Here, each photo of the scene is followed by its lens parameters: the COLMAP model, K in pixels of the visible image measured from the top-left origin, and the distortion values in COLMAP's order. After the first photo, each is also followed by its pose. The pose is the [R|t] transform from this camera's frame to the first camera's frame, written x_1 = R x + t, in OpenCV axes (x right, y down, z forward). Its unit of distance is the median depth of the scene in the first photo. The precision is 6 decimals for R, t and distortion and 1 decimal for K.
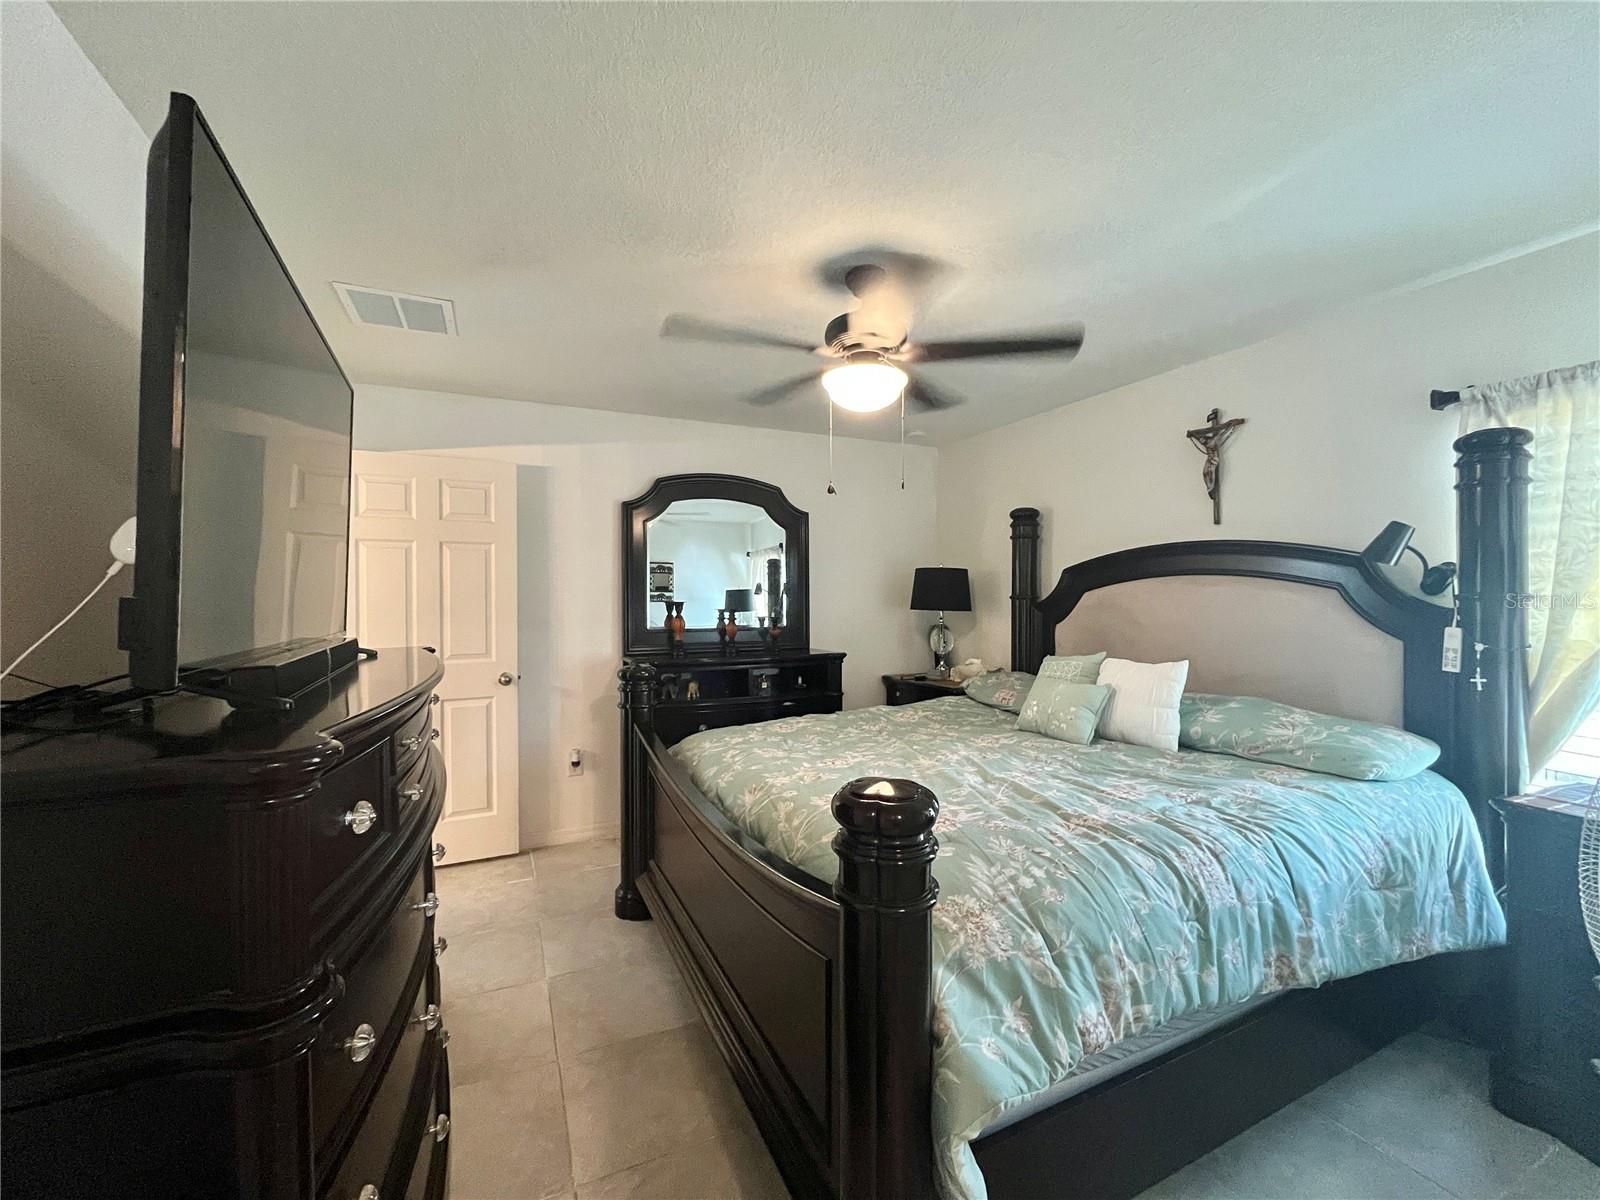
lens RADIAL K [[645.2, 0, 797.0], [0, 645.2, 584.7], [0, 0, 1]] dist [0.001451, 0.000077]
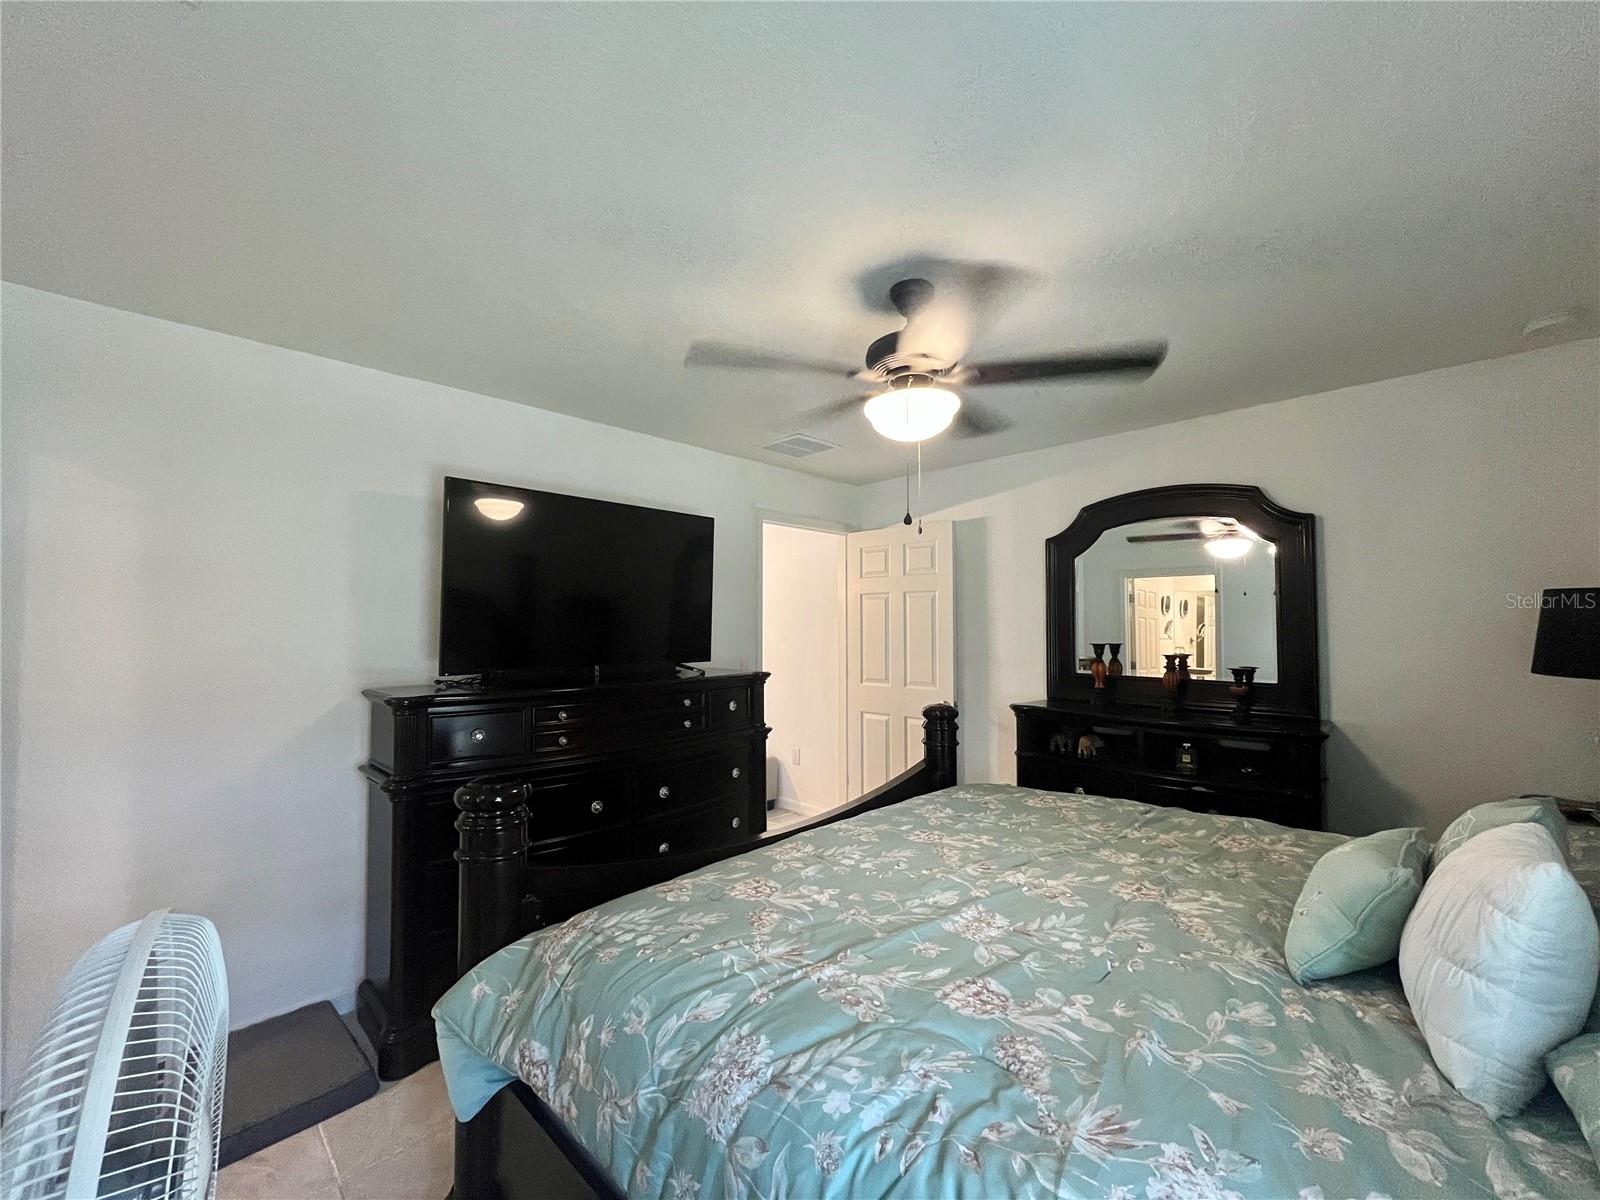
lens RADIAL K [[646.5, 0, 801.6], [0, 646.5, 605.1], [0, 0, 1]] dist [-0.000375, -0.000056]
pose [[0.352311, -0.029145, -0.935429, 0.873505], [0.013101, 0.999571, -0.026209, -0.017358], [0.935791, -0.003022, 0.352542, 0.558926]]
